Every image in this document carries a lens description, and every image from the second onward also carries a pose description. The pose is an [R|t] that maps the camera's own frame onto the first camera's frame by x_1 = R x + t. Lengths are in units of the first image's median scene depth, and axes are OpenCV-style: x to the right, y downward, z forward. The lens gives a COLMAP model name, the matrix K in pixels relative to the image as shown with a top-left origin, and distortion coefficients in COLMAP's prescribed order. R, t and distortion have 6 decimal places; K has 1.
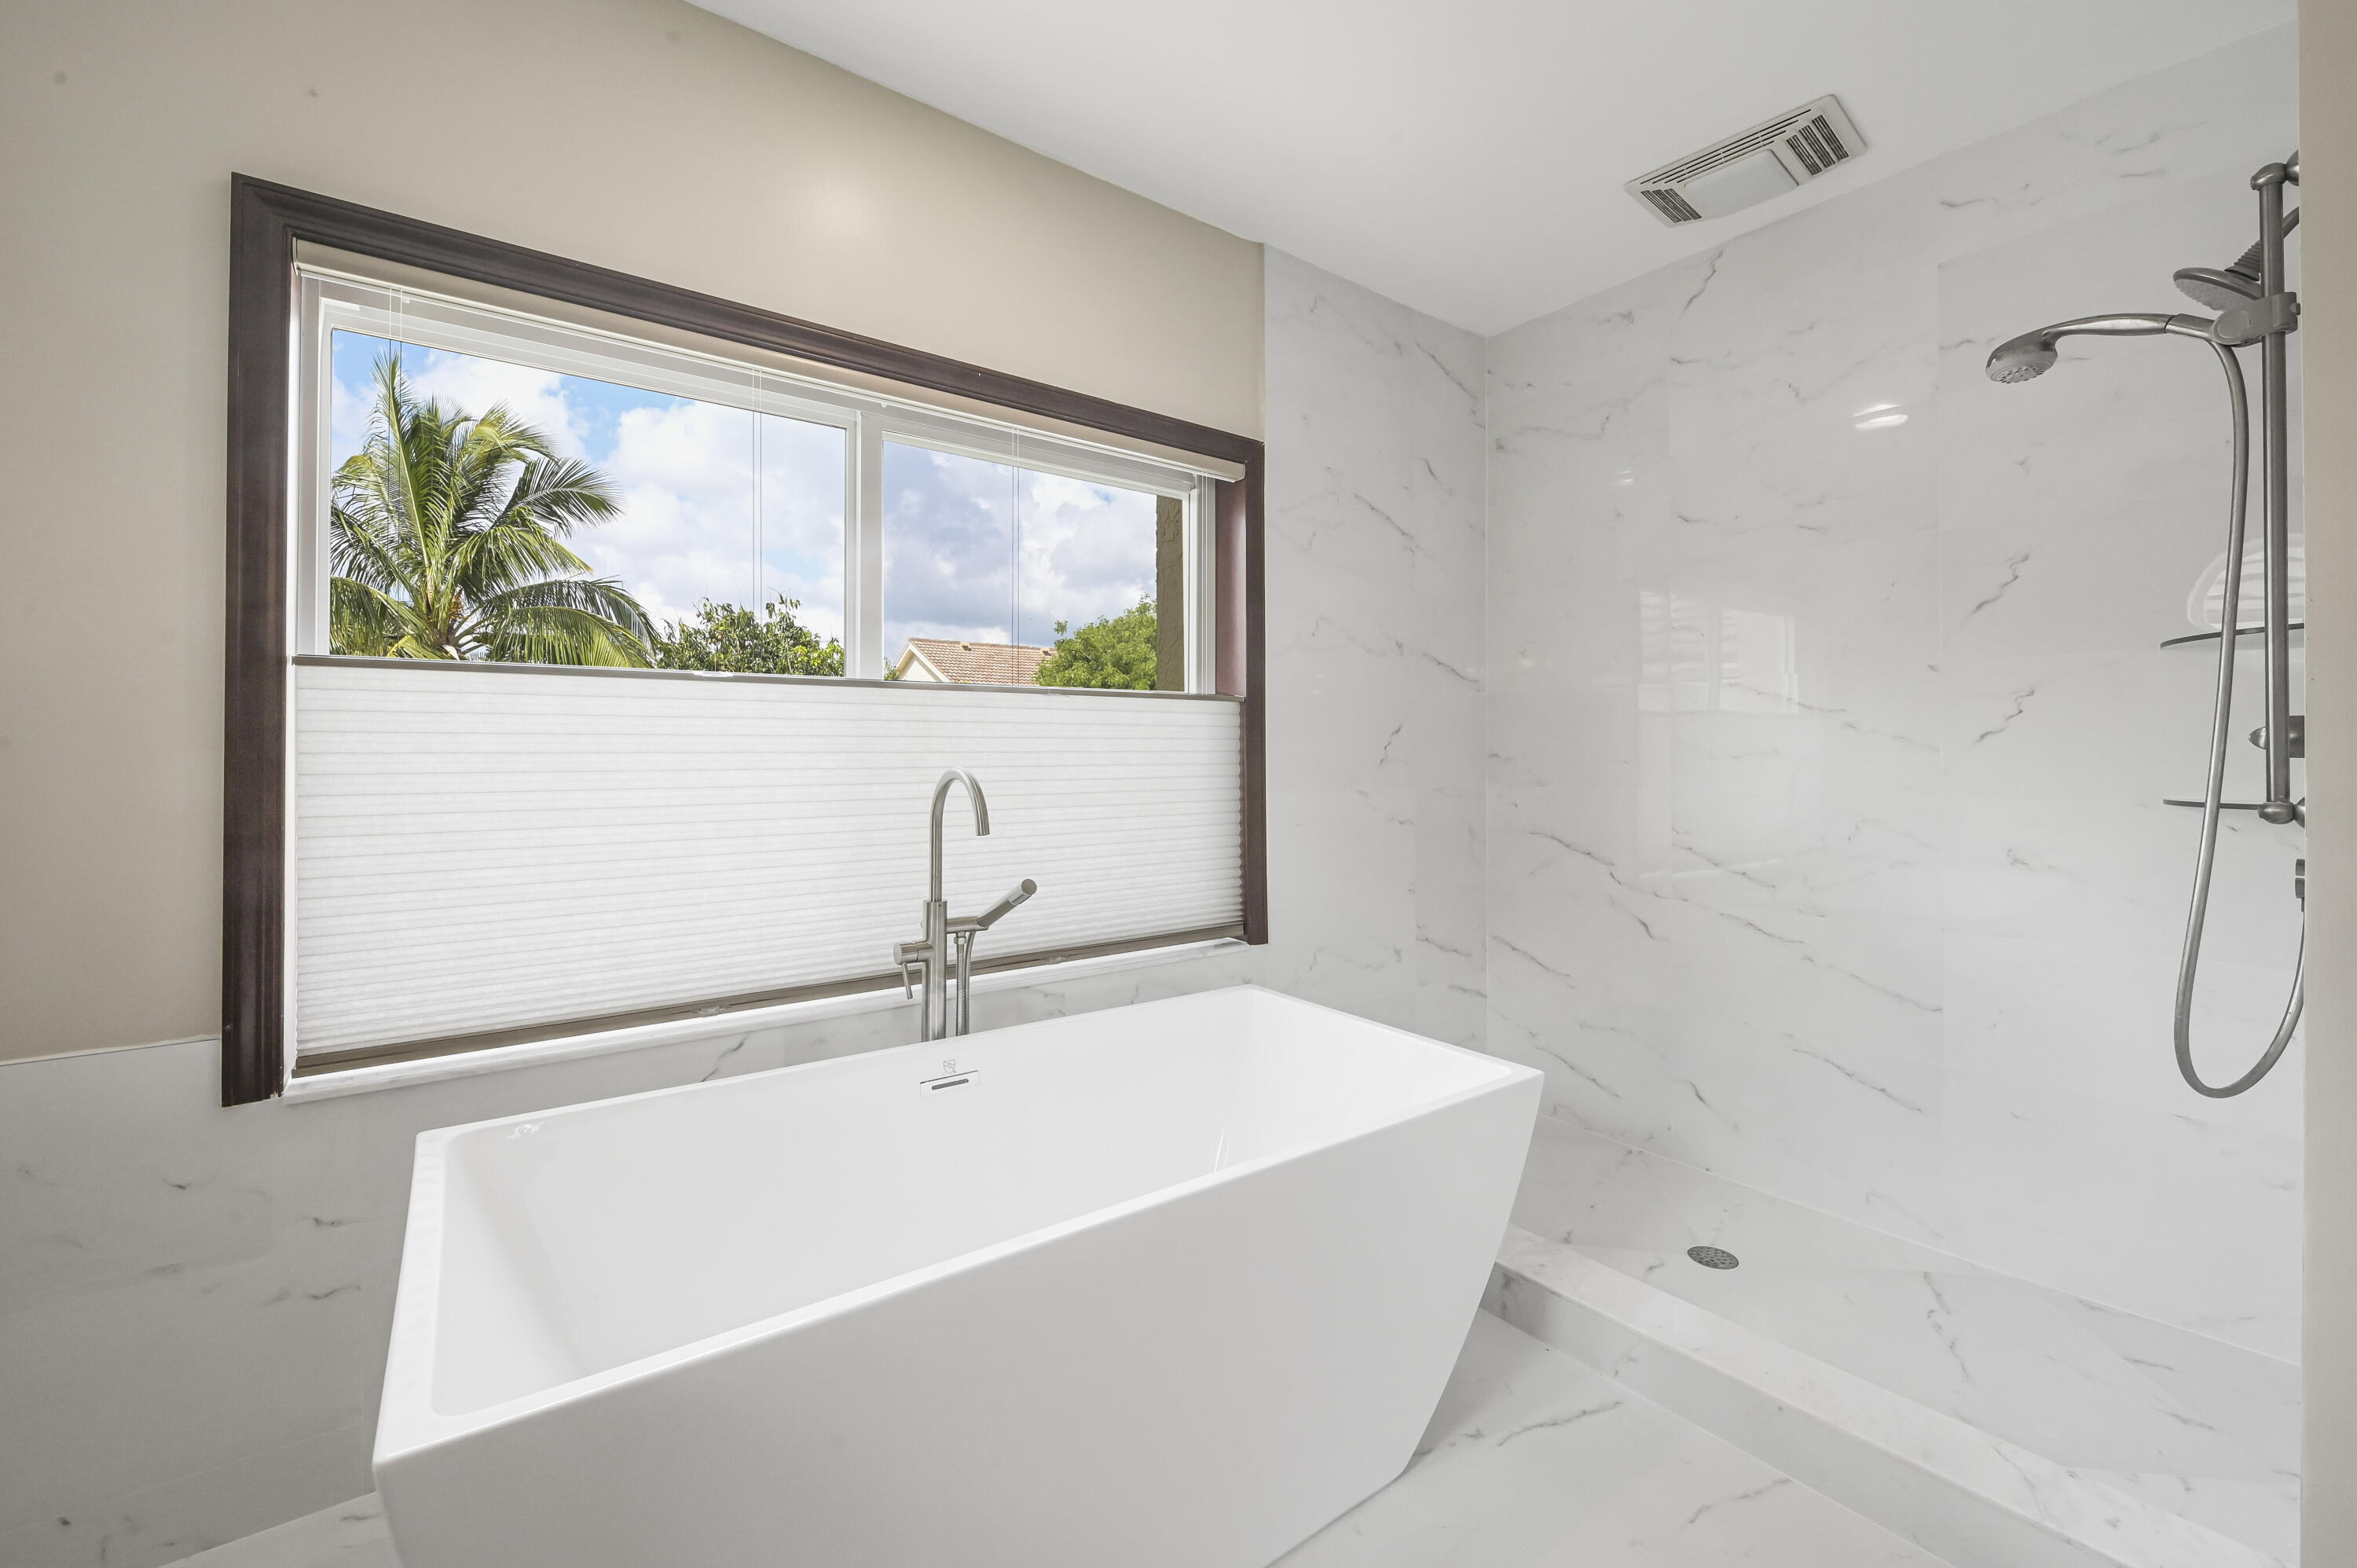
lens RADIAL K [[957.6, 0, 1176.8], [0, 957.6, 748.9], [0, 0, 1]] dist [-0.000763, 0.000005]
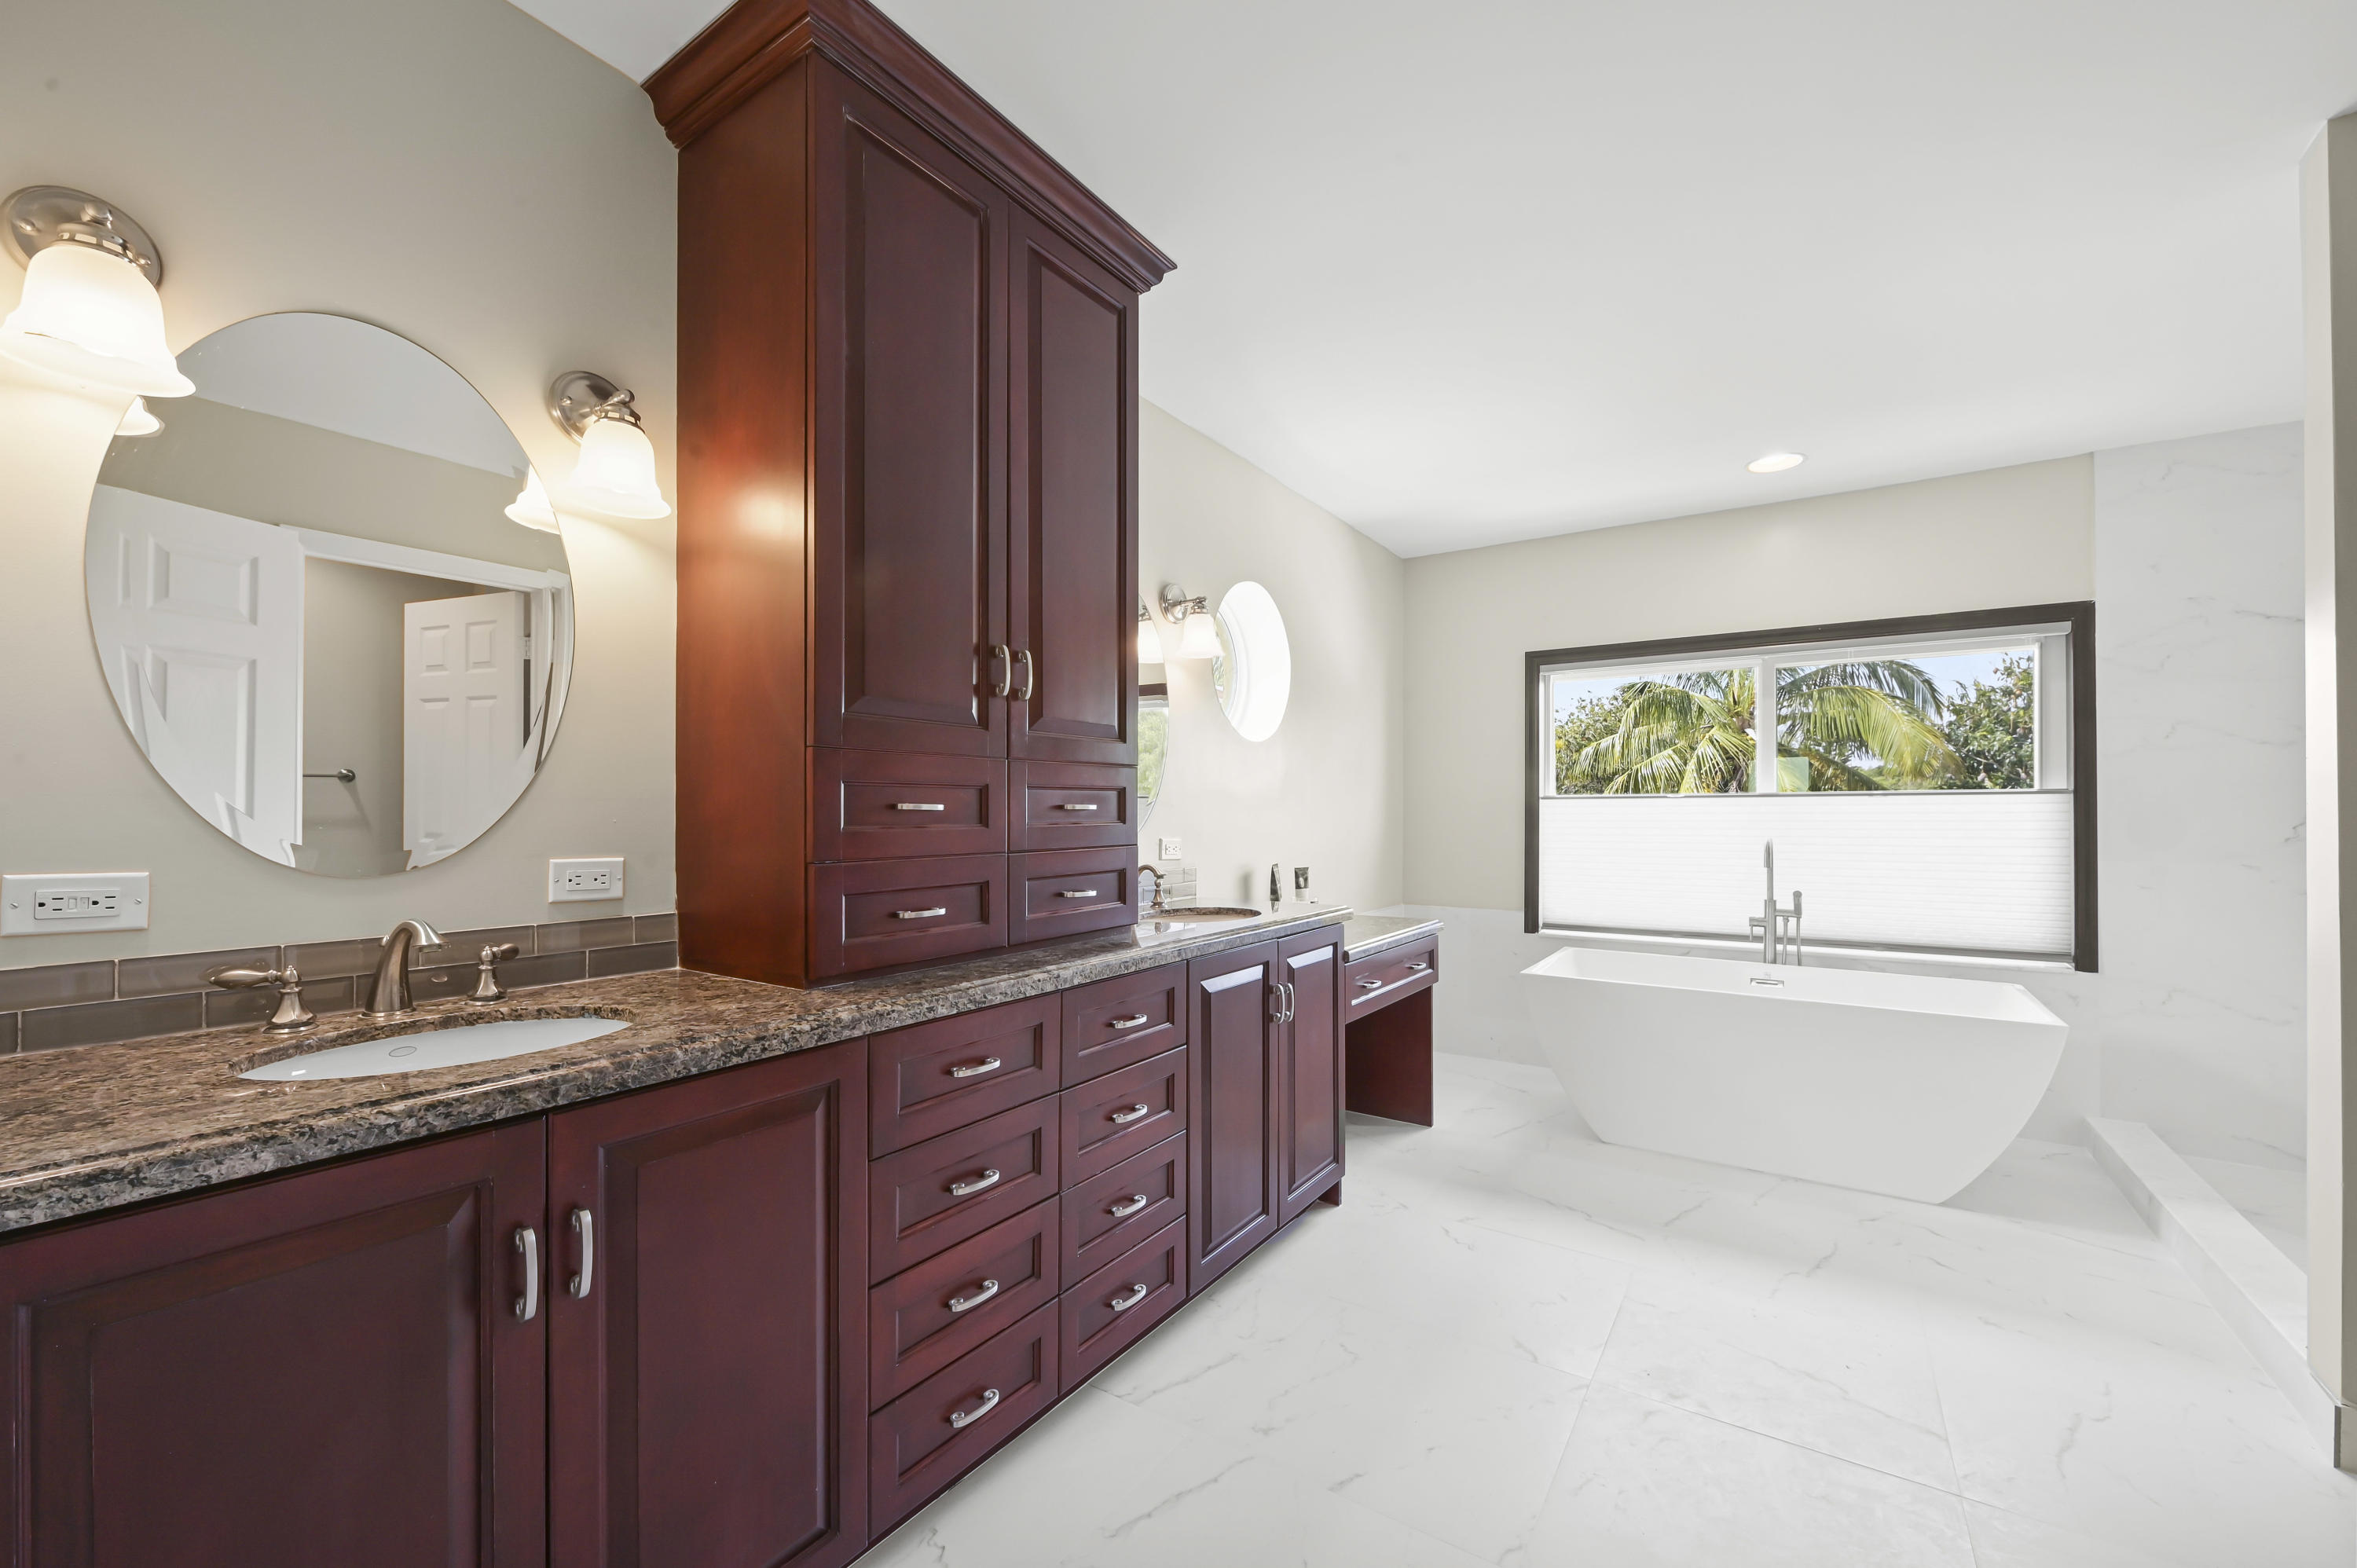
lens RADIAL K [[942.5, 0, 1178.1], [0, 942.5, 802.0], [0, 0, 1]] dist [-0.007031, -0.000304]
pose [[0.327811, -0.010000, -0.944690, 0.909888], [0.004859, 0.999949, -0.008899, -0.031794], [0.944731, -0.001673, 0.327843, -0.647638]]
